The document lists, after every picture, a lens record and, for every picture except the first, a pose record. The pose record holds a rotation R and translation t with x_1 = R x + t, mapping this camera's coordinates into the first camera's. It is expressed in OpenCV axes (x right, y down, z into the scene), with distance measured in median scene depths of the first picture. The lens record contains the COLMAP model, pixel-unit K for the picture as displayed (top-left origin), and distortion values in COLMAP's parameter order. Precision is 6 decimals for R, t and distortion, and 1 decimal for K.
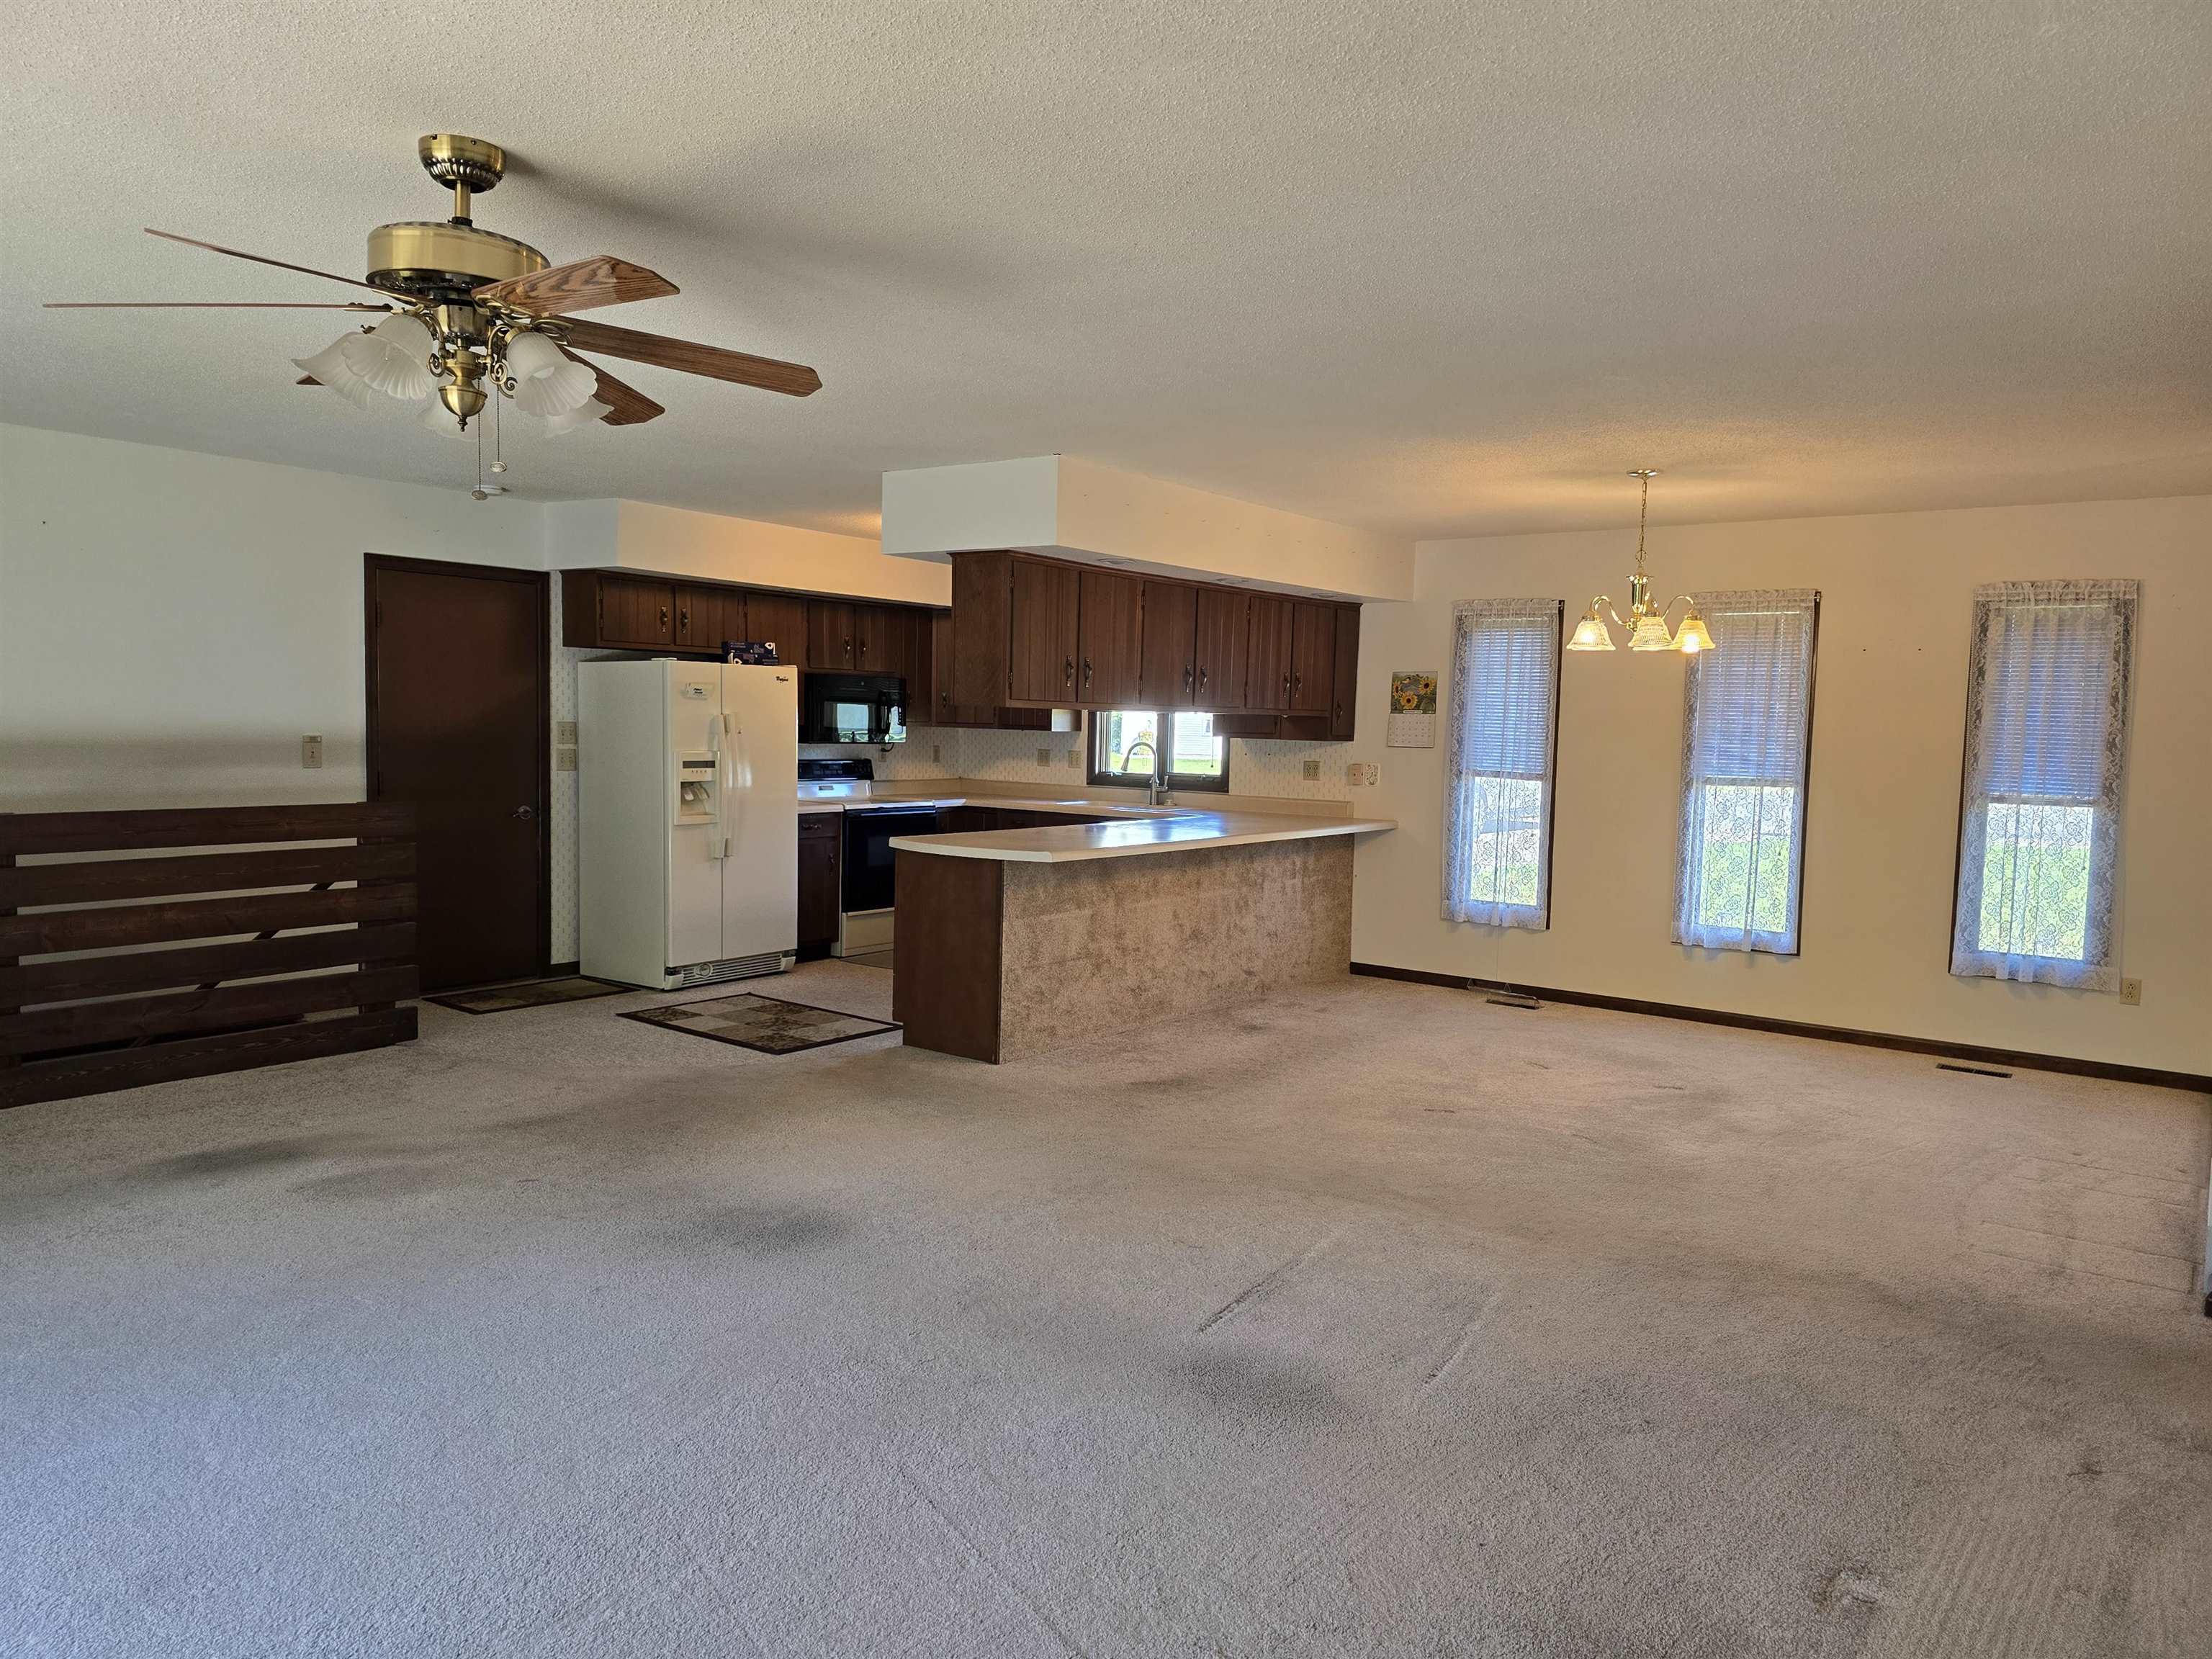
lens RADIAL K [[1479.4, 0, 1116.2], [0, 1479.4, 825.1], [0, 0, 1]] dist [0.064158, -0.057036]
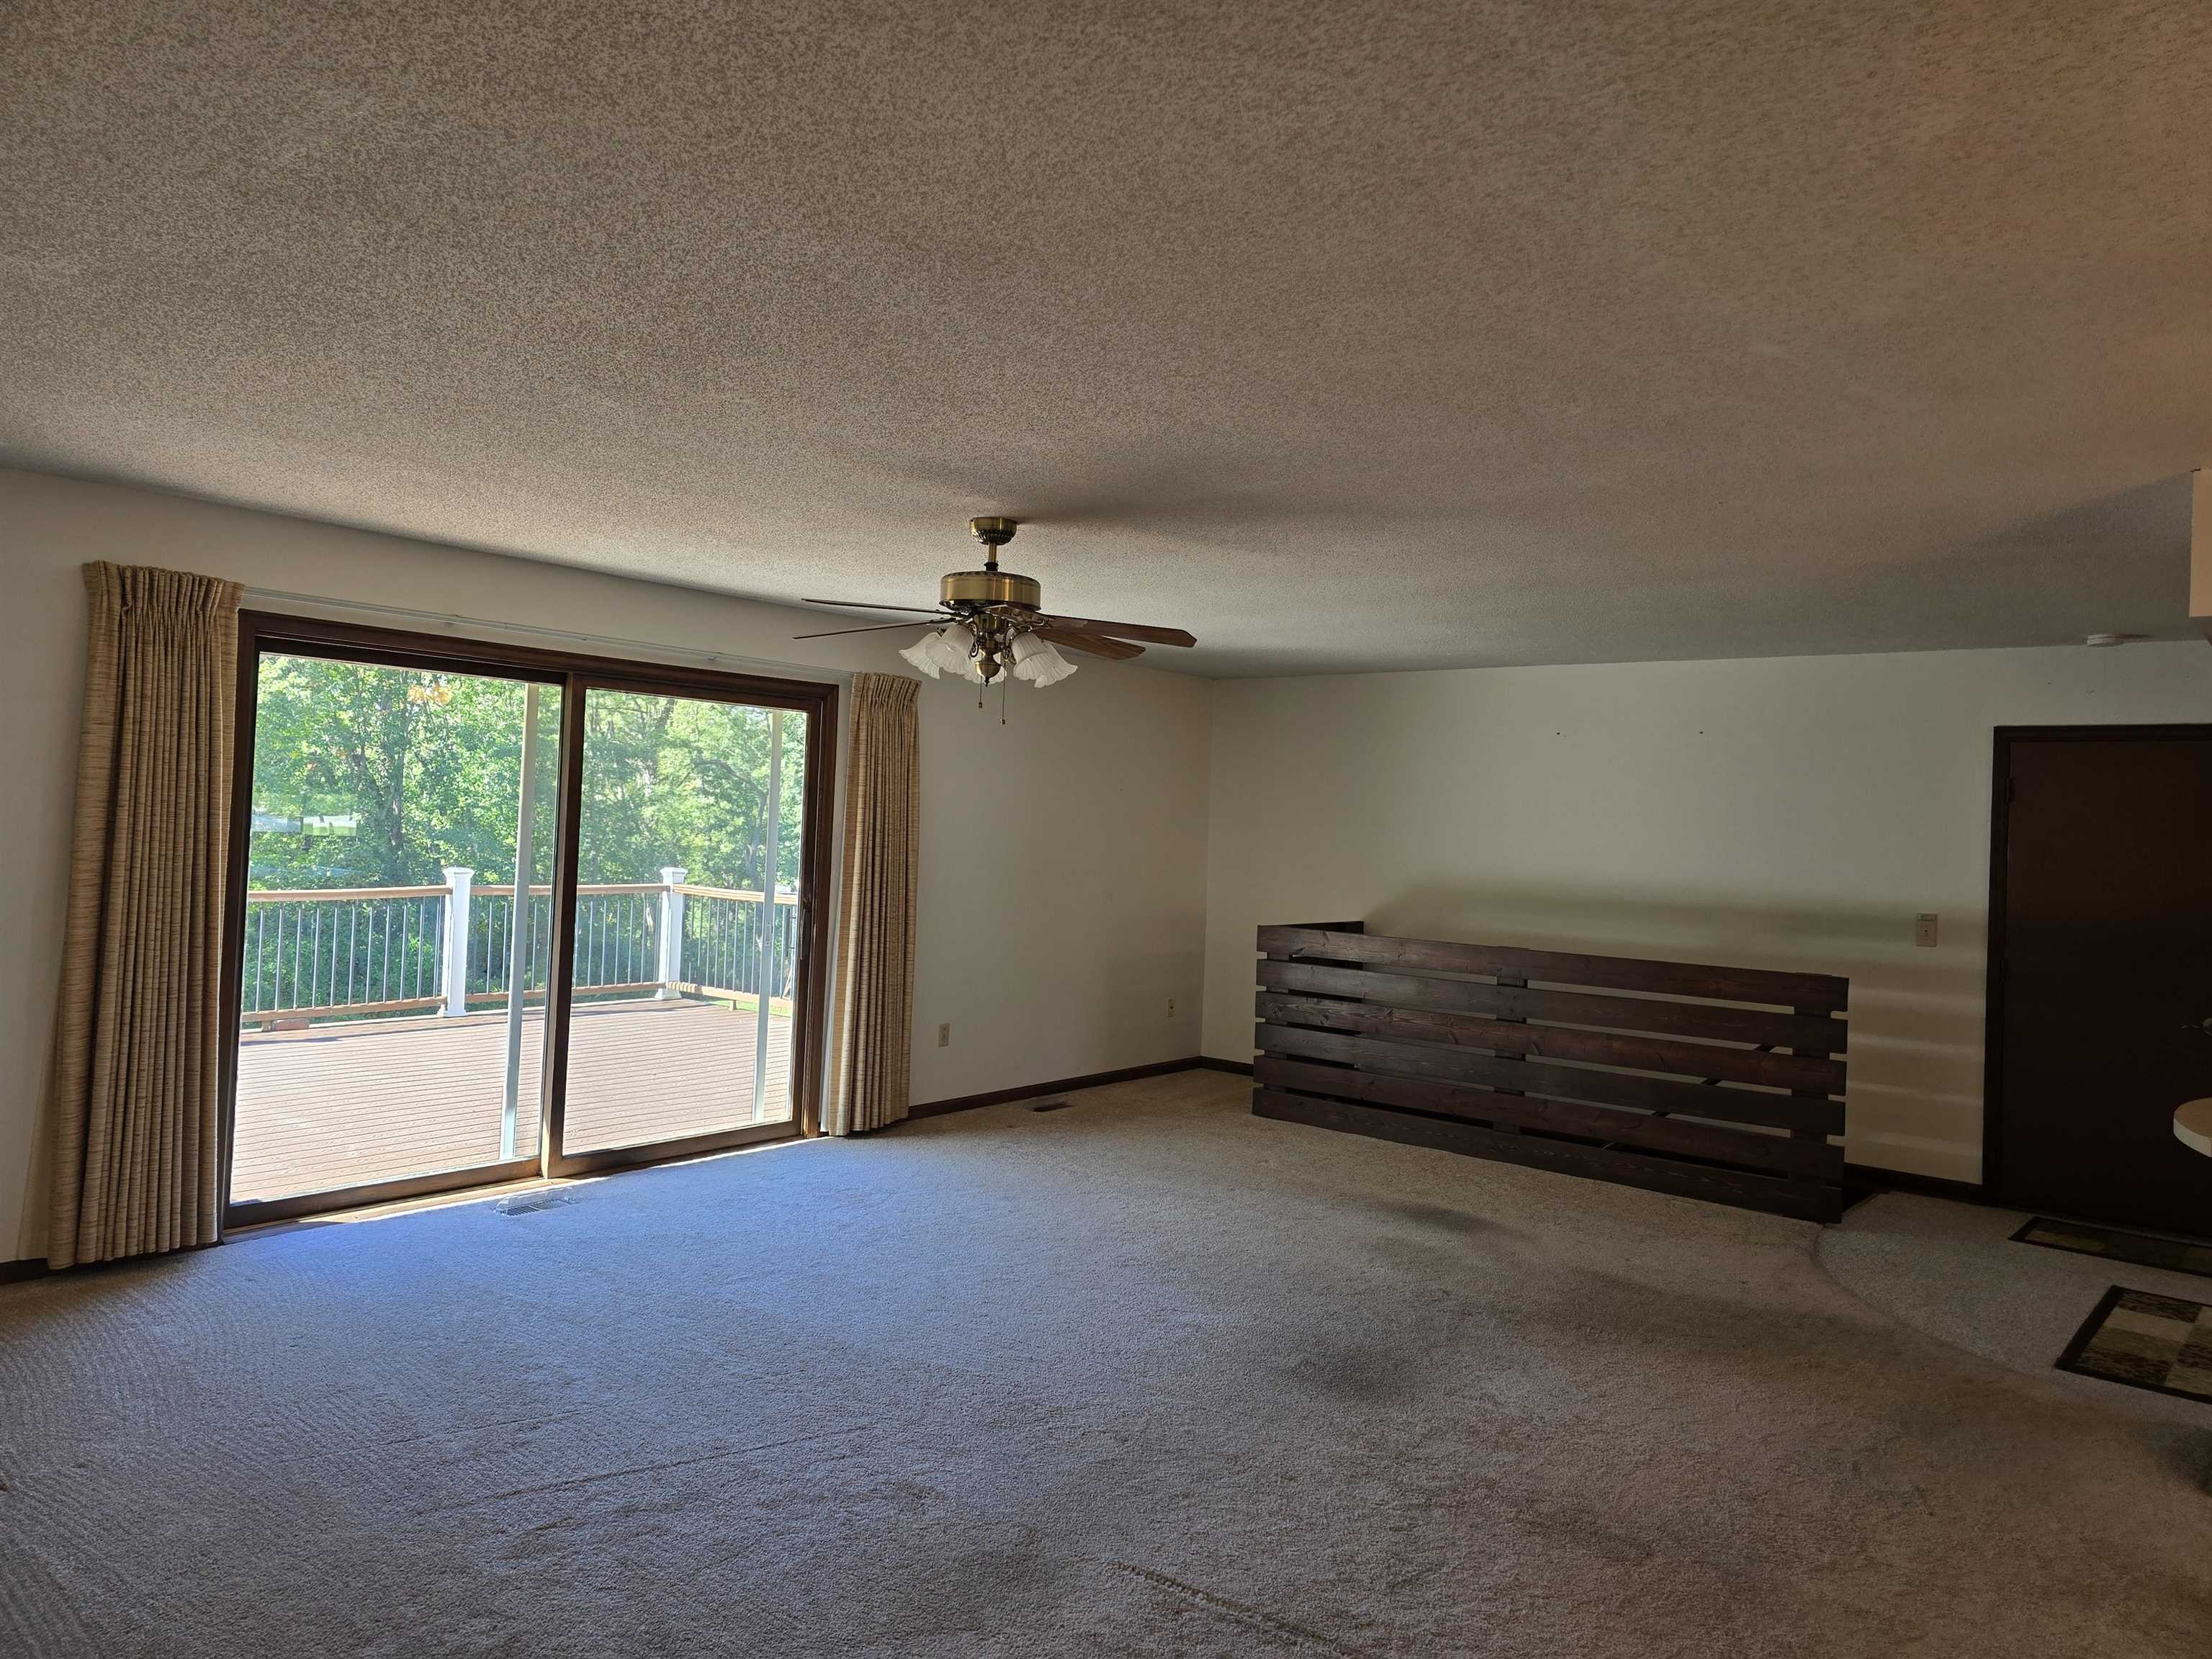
lens RADIAL K [[1479.4, 0, 1115.2], [0, 1479.4, 809.0], [0, 0, 1]] dist [0.064158, -0.057036]
pose [[-0.043921, -0.034885, -0.998426, 0.413360], [-0.109949, 0.993488, -0.029876, -0.033828], [0.992966, 0.108464, -0.047470, 0.427632]]
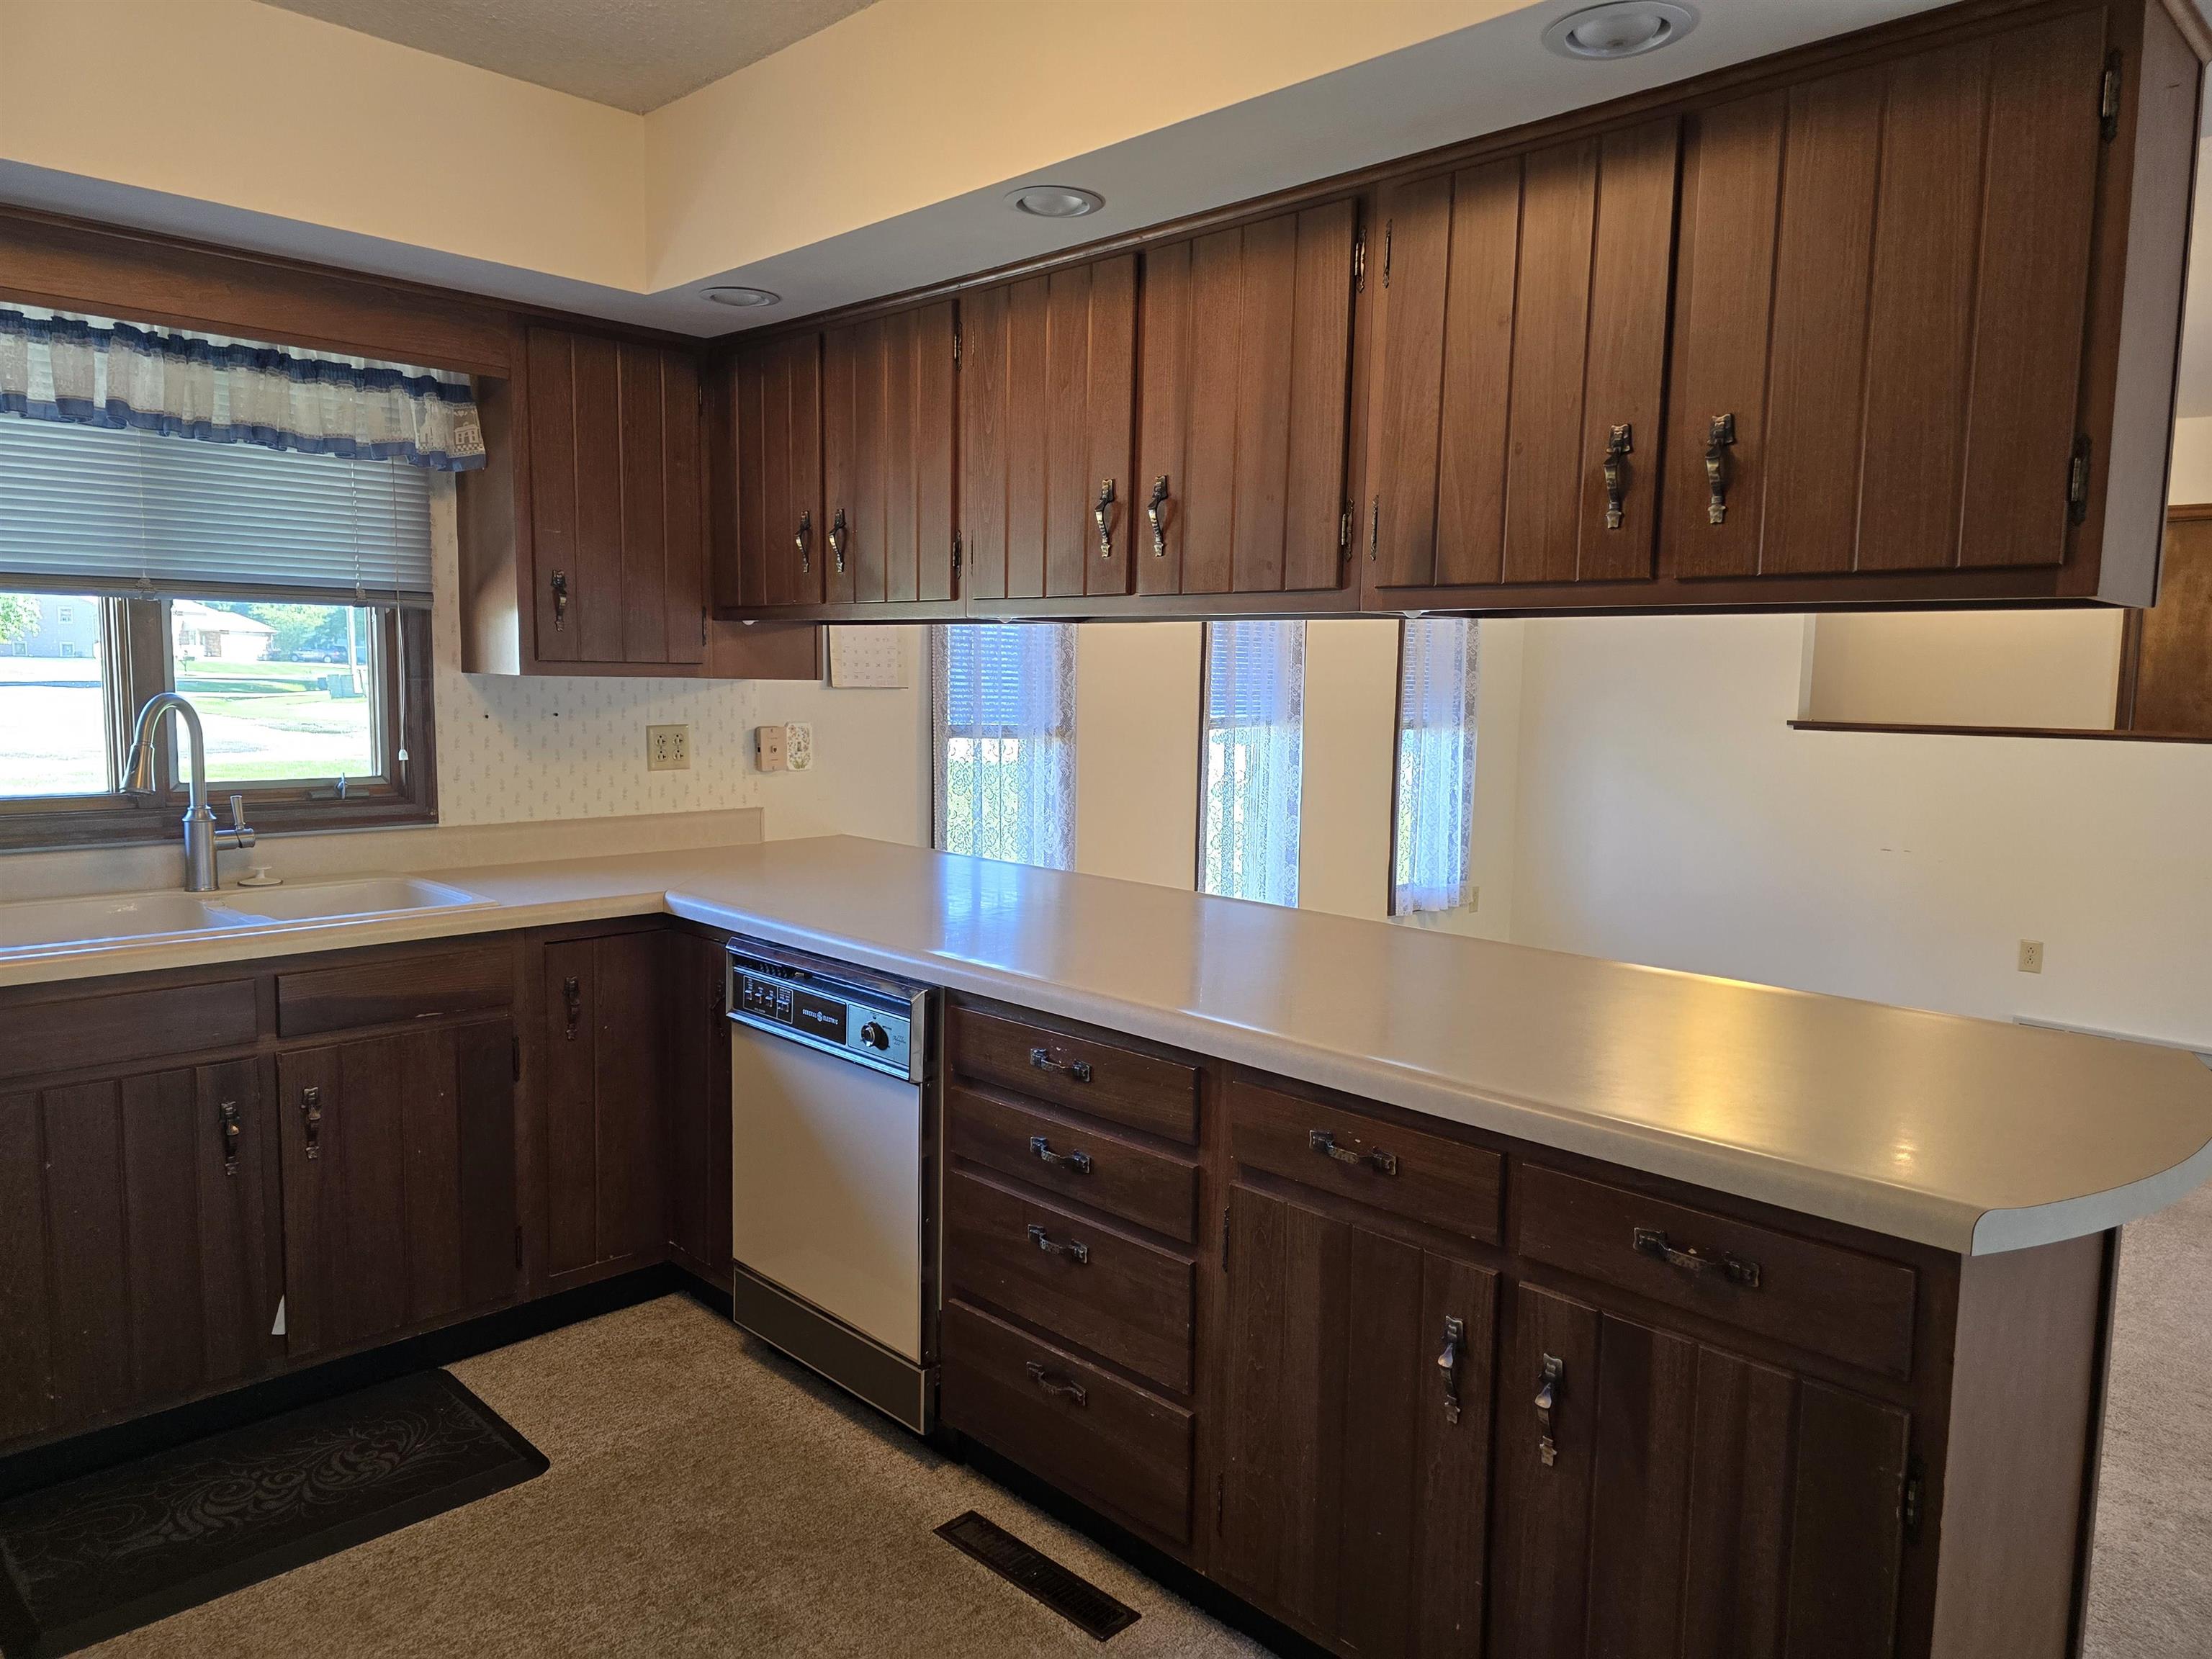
lens RADIAL K [[1479.4, 0, 1095.4], [0, 1479.4, 828.8], [0, 0, 1]] dist [0.064158, -0.057036]
pose [[0.145843, -0.125958, 0.981256, -0.298309], [0.058424, 0.991227, 0.118555, -0.061595], [-0.987581, 0.040039, 0.151923, 0.870792]]
